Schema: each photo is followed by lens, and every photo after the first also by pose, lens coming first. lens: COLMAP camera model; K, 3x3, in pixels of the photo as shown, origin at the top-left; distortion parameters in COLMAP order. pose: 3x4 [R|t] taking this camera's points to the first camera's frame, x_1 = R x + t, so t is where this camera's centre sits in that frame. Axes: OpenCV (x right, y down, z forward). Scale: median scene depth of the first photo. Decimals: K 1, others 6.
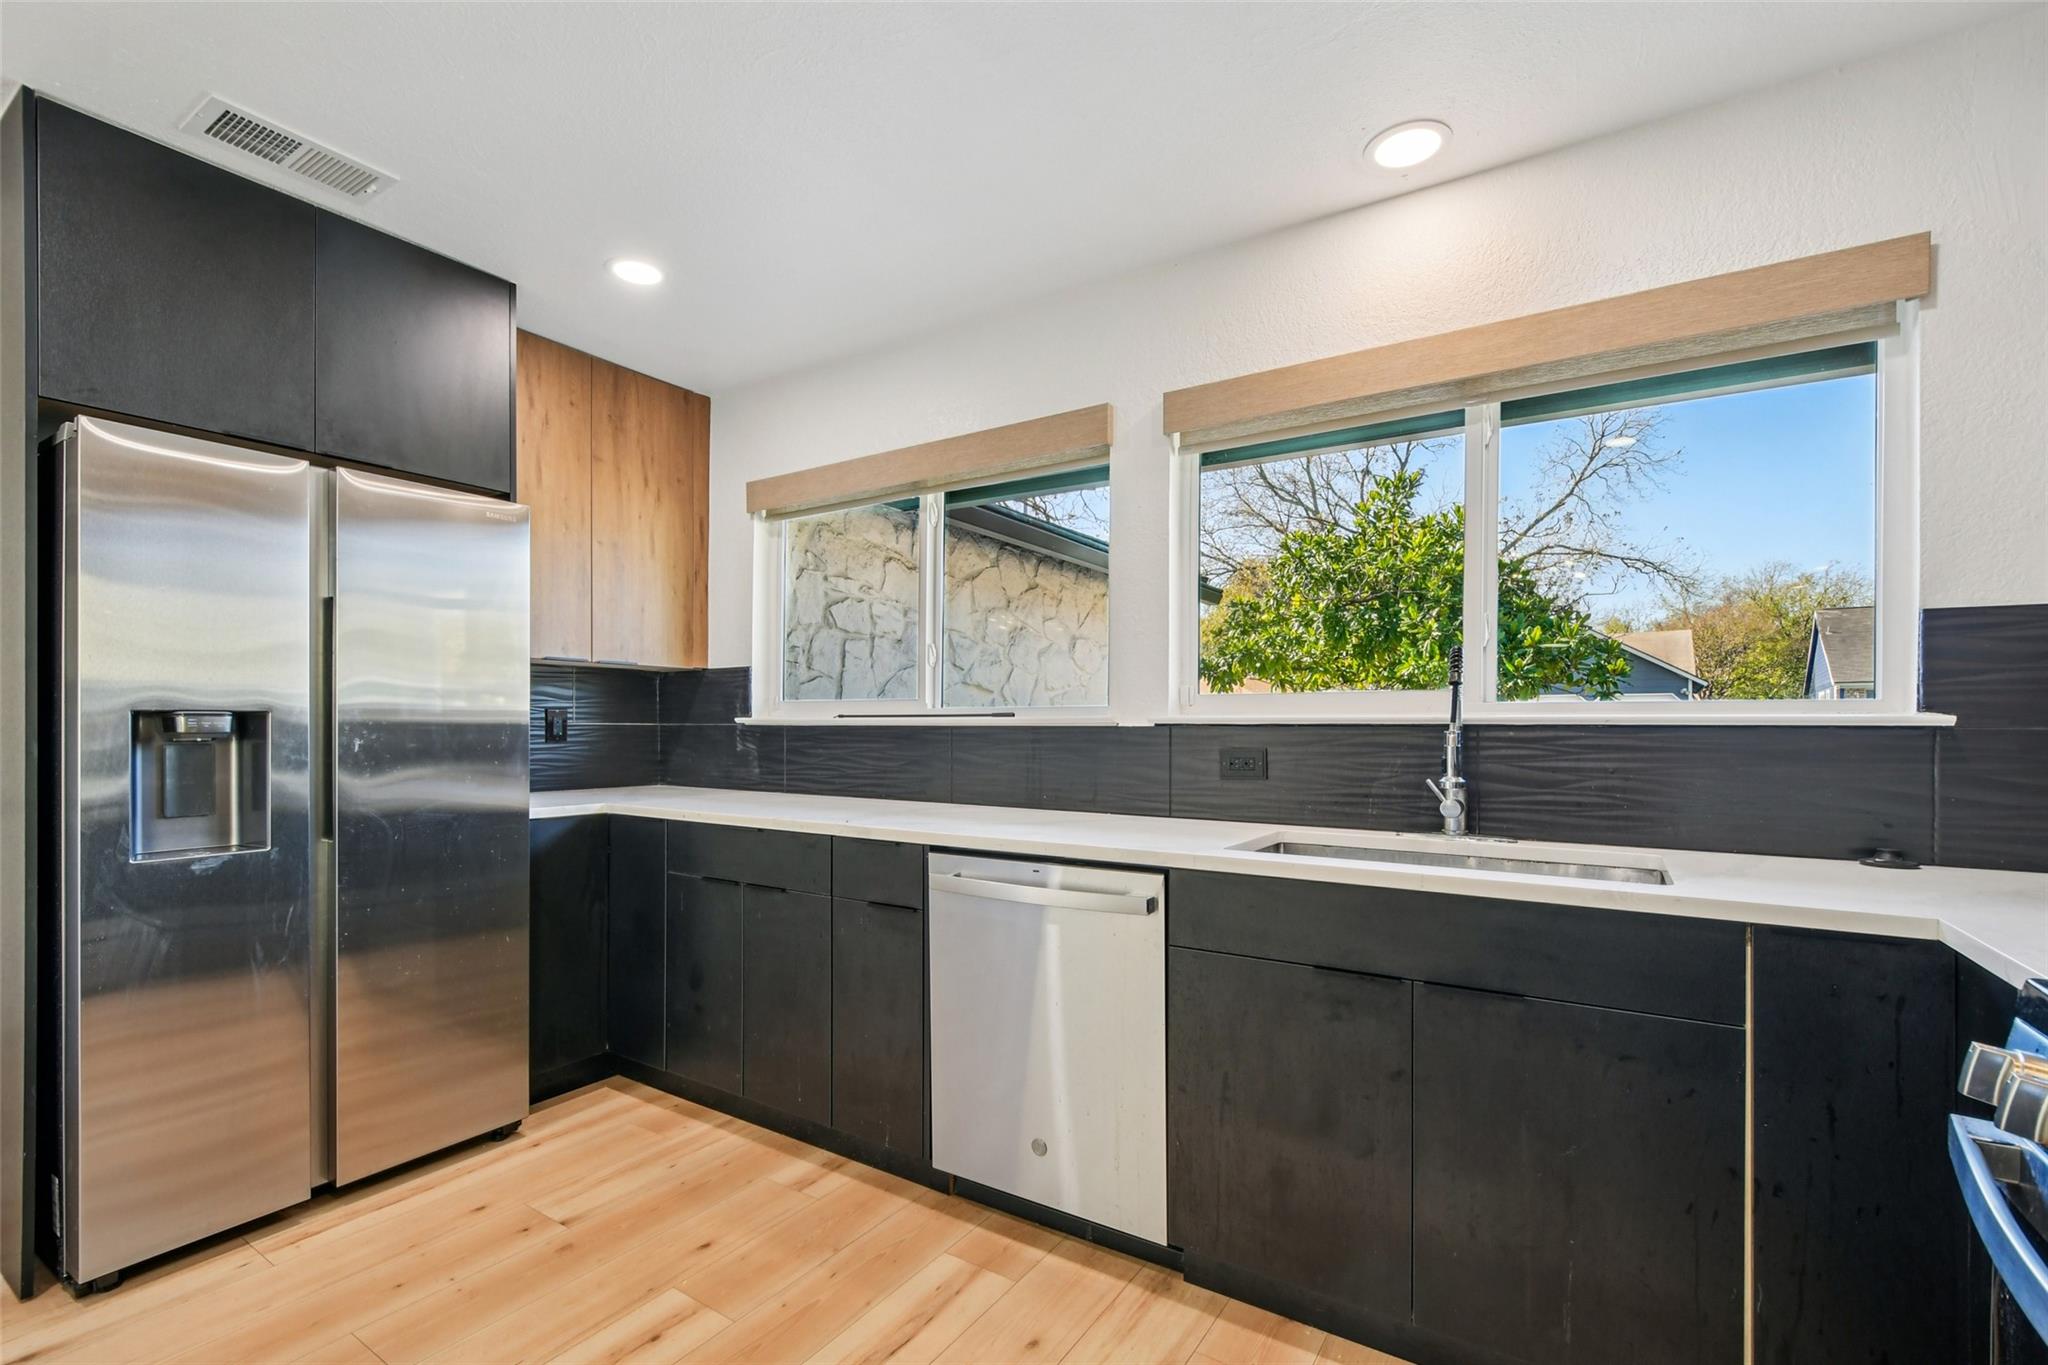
lens RADIAL K [[907.5, 0, 1008.3], [0, 907.5, 725.0], [0, 0, 1]] dist [-0.003005, -0.000388]
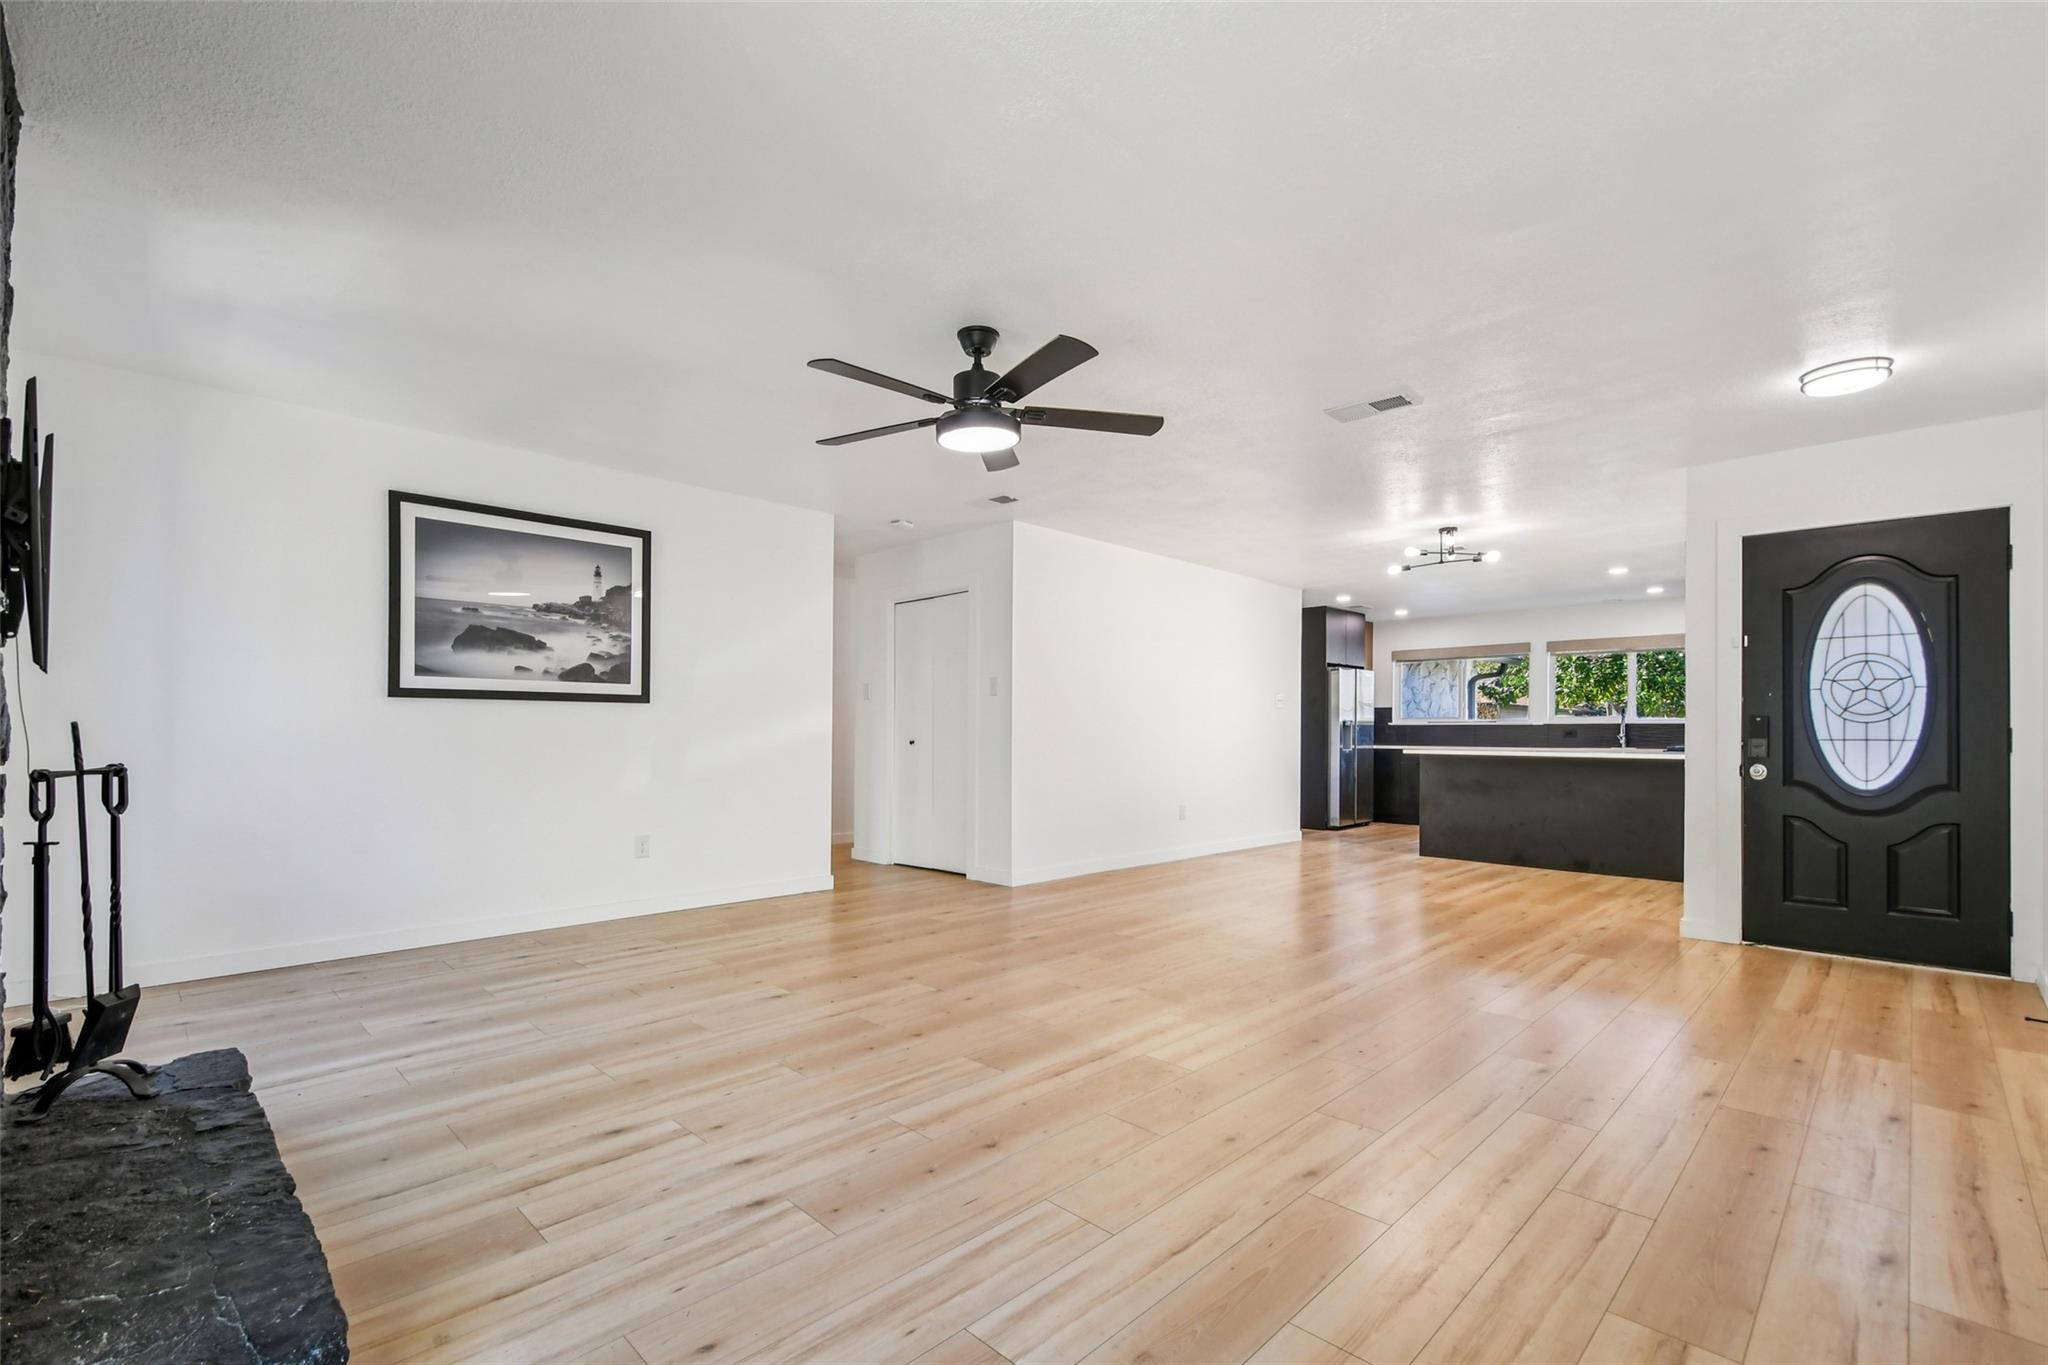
lens RADIAL K [[907.5, 0, 1008.3], [0, 907.5, 725.0], [0, 0, 1]] dist [-0.003005, -0.000388]
pose [[0.980014, -0.004012, -0.198889, -1.321928], [0.002376, 0.999961, -0.008460, 0.029408], [0.198915, 0.007818, 0.979986, -3.300069]]
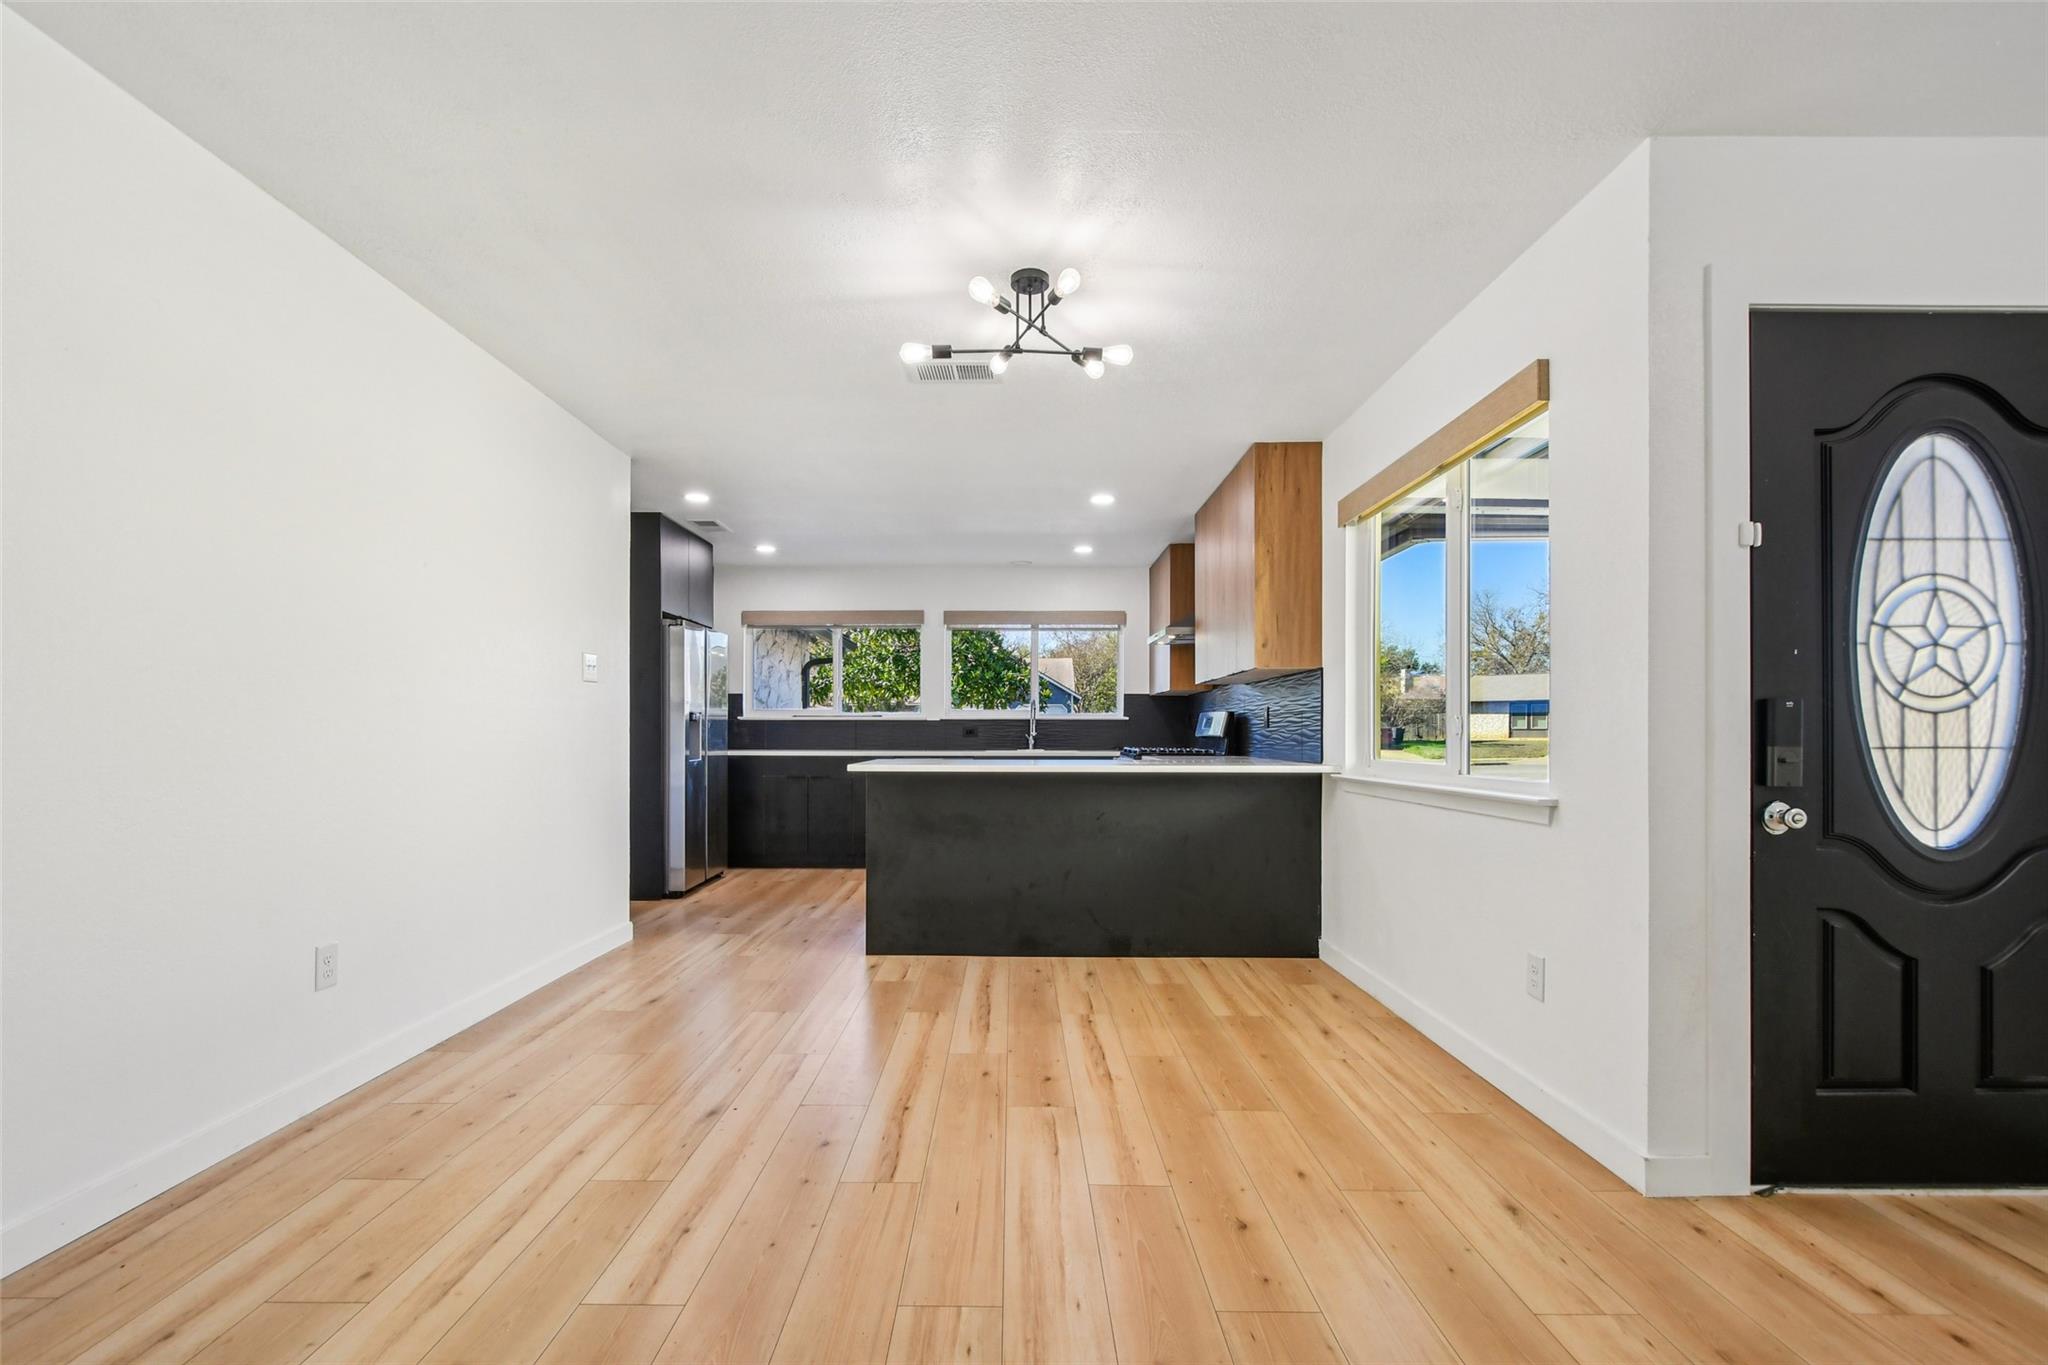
lens RADIAL K [[907.5, 0, 1008.3], [0, 907.5, 725.0], [0, 0, 1]] dist [-0.003005, -0.000388]
pose [[0.837686, -0.000155, 0.546151, -1.270139], [0.002318, 0.999992, -0.003272, 0.026843], [-0.546147, 0.004007, 0.837680, -1.612508]]
